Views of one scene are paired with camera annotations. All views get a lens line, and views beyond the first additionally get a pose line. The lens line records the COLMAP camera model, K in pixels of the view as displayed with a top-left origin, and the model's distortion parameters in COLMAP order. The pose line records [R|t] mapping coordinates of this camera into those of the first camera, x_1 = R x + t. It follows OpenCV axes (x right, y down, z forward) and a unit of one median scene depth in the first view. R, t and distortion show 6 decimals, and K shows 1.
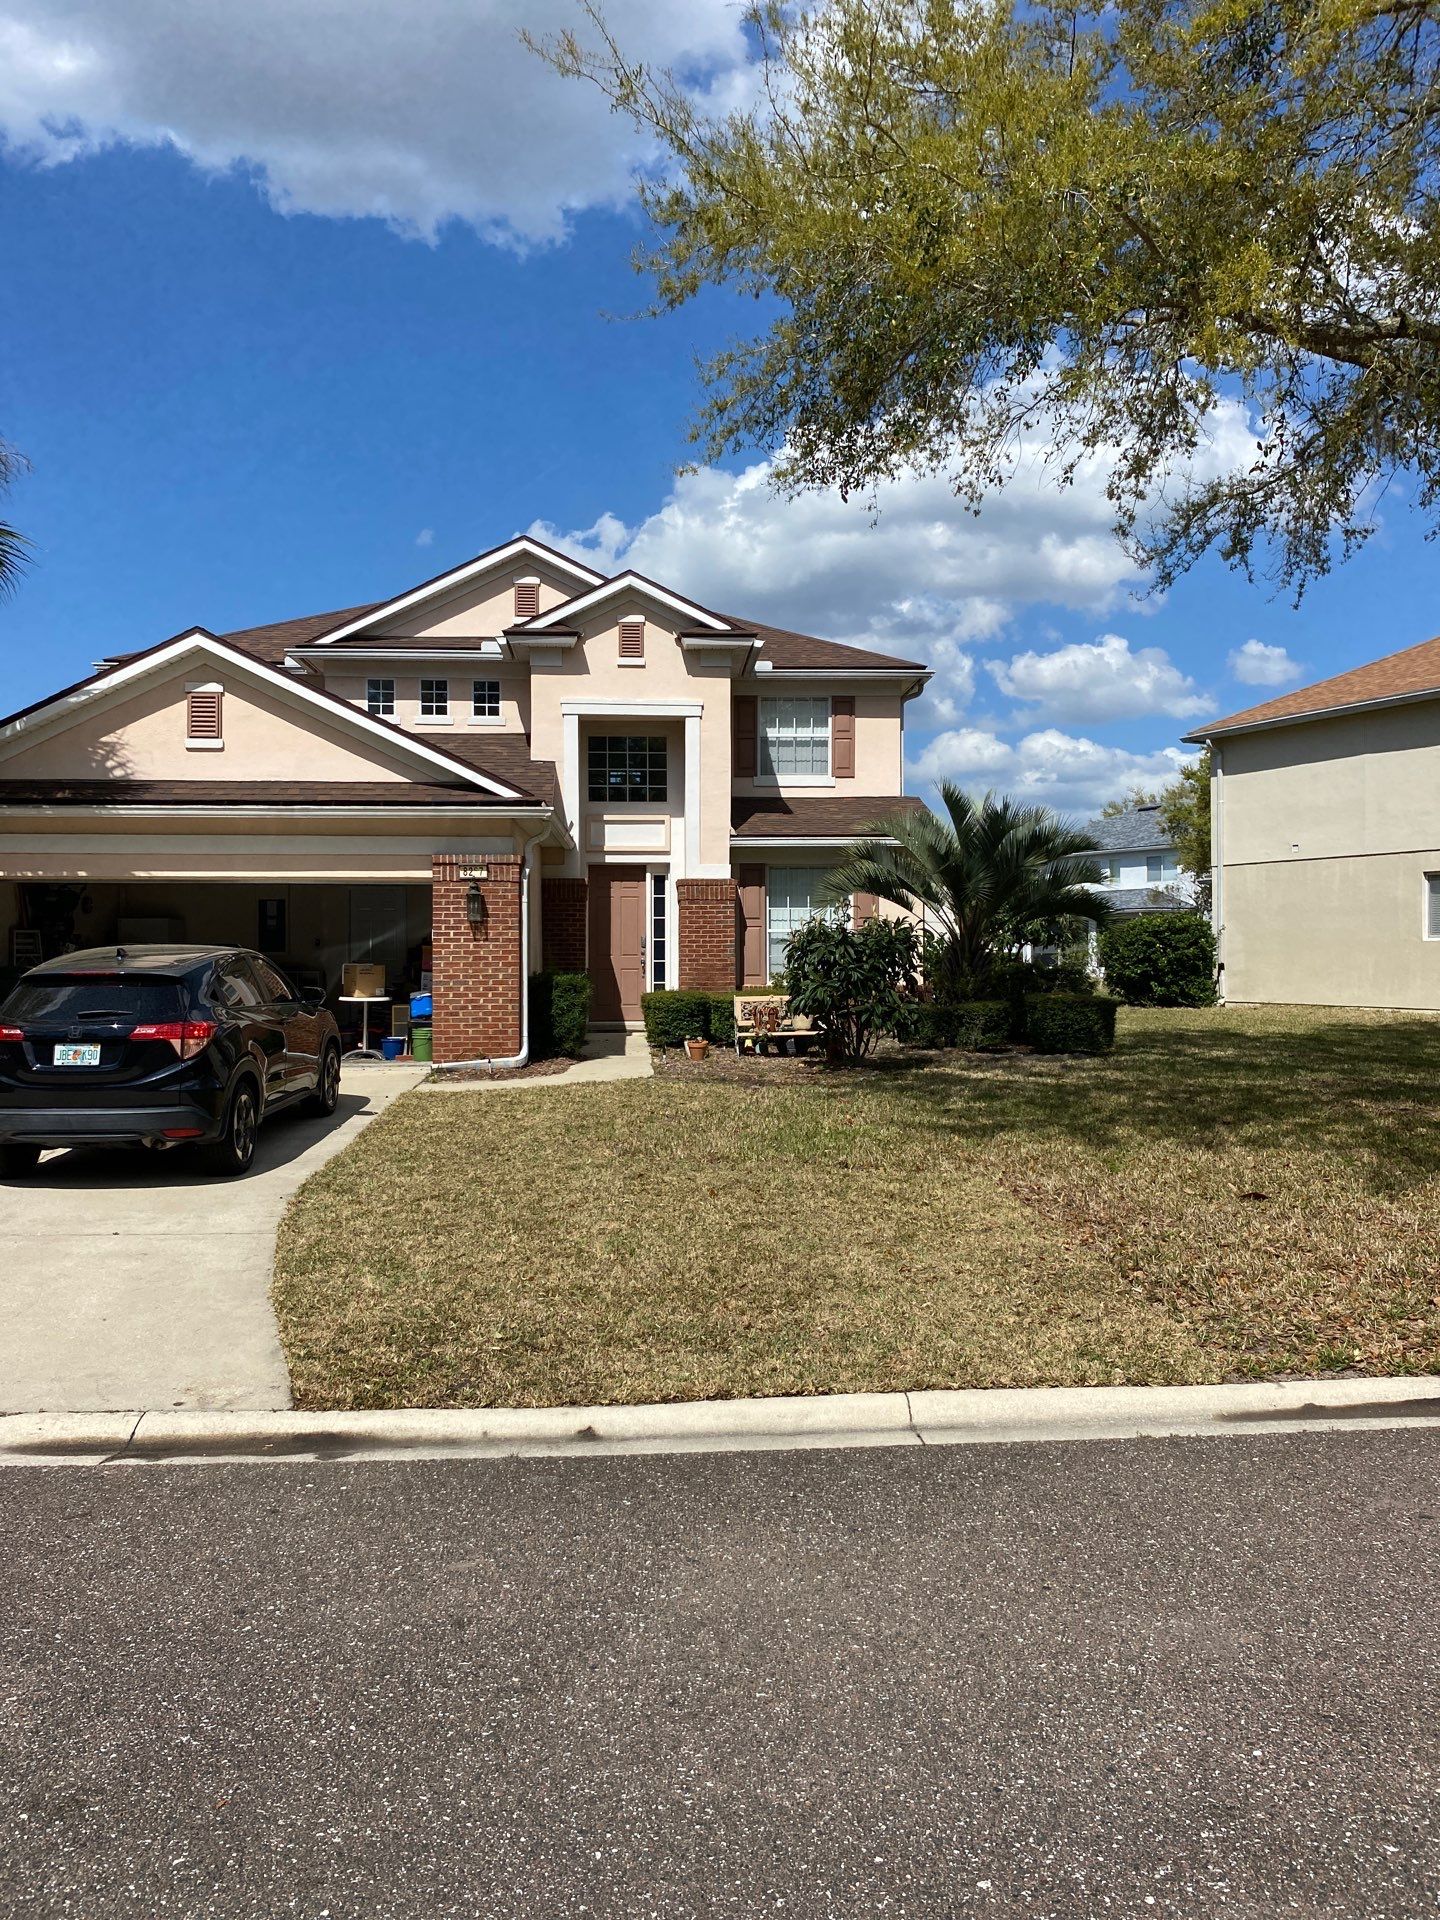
lens RADIAL K [[1473.5, 0, 740.2], [0, 1473.5, 970.3], [0, 0, 1]] dist [0.013560, -0.022767]
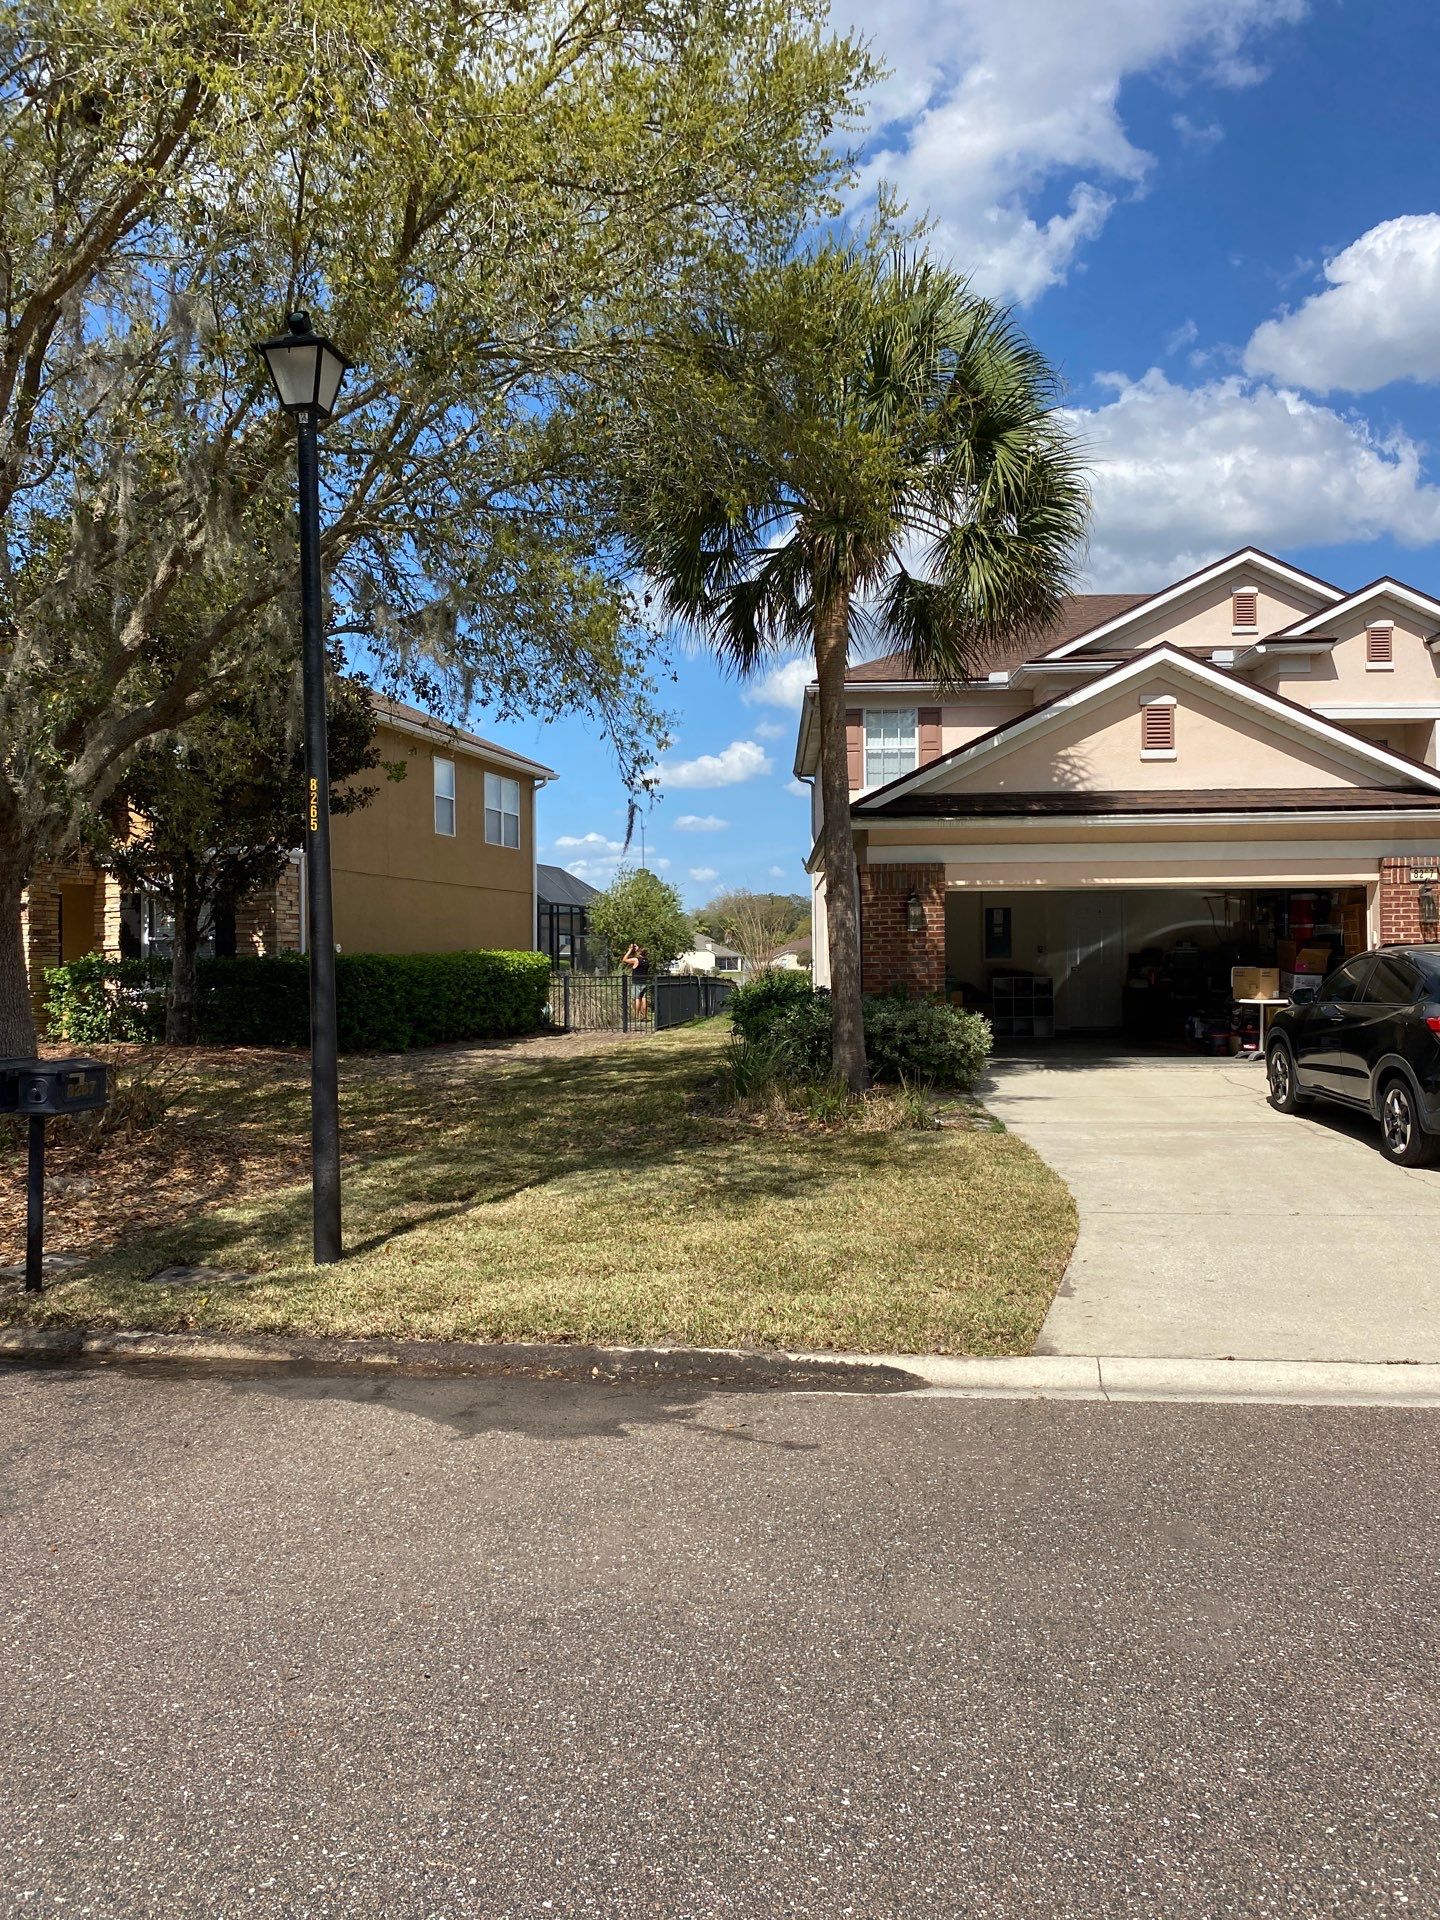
lens RADIAL K [[1473.5, 0, 750.3], [0, 1473.5, 983.2], [0, 0, 1]] dist [0.013560, -0.022767]
pose [[0.996612, -0.010262, -0.081603, -0.434038], [0.010251, 0.999947, -0.000557, 0.003258], [0.081605, -0.000282, 0.996665, -0.040963]]
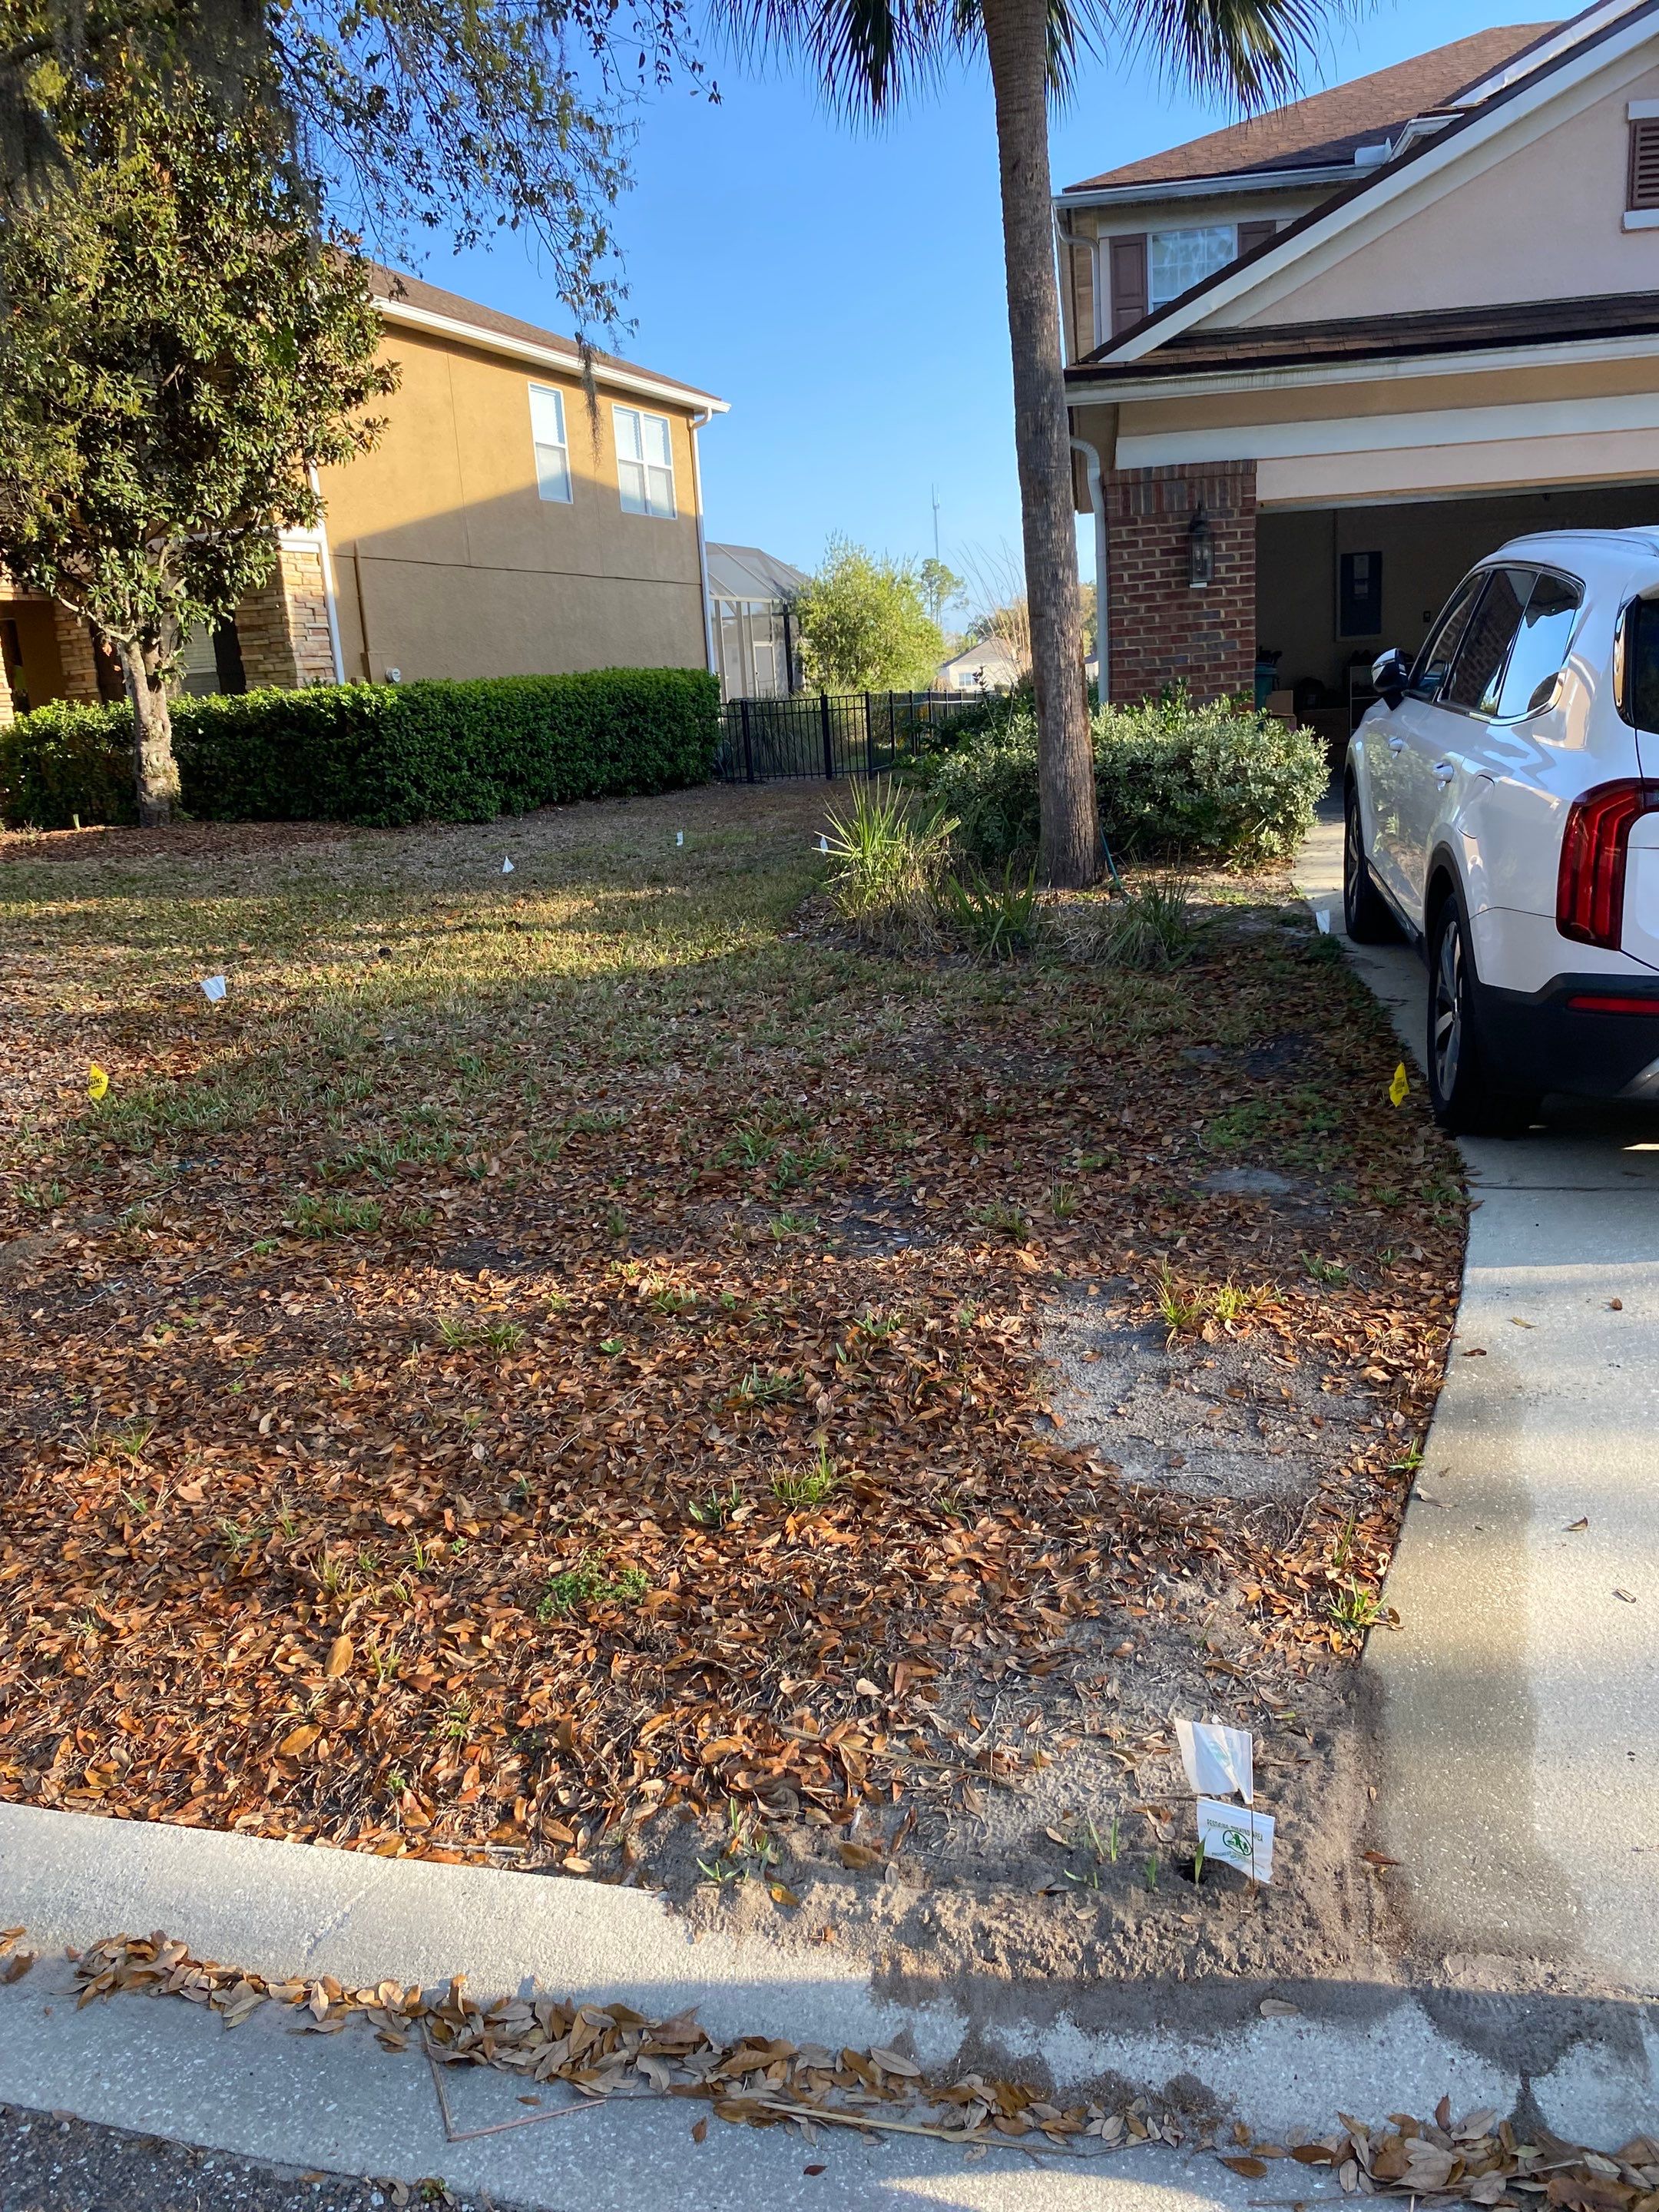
lens RADIAL K [[1713.6, 0, 840.2], [0, 1713.6, 1121.6], [0, 0, 1]] dist [0.027116, -0.032201]
pose [[0.975697, -0.007467, -0.218998, -0.403551], [0.059034, 0.971424, 0.229891, 0.007767], [0.211024, -0.237232, 0.948256, 0.182783]]
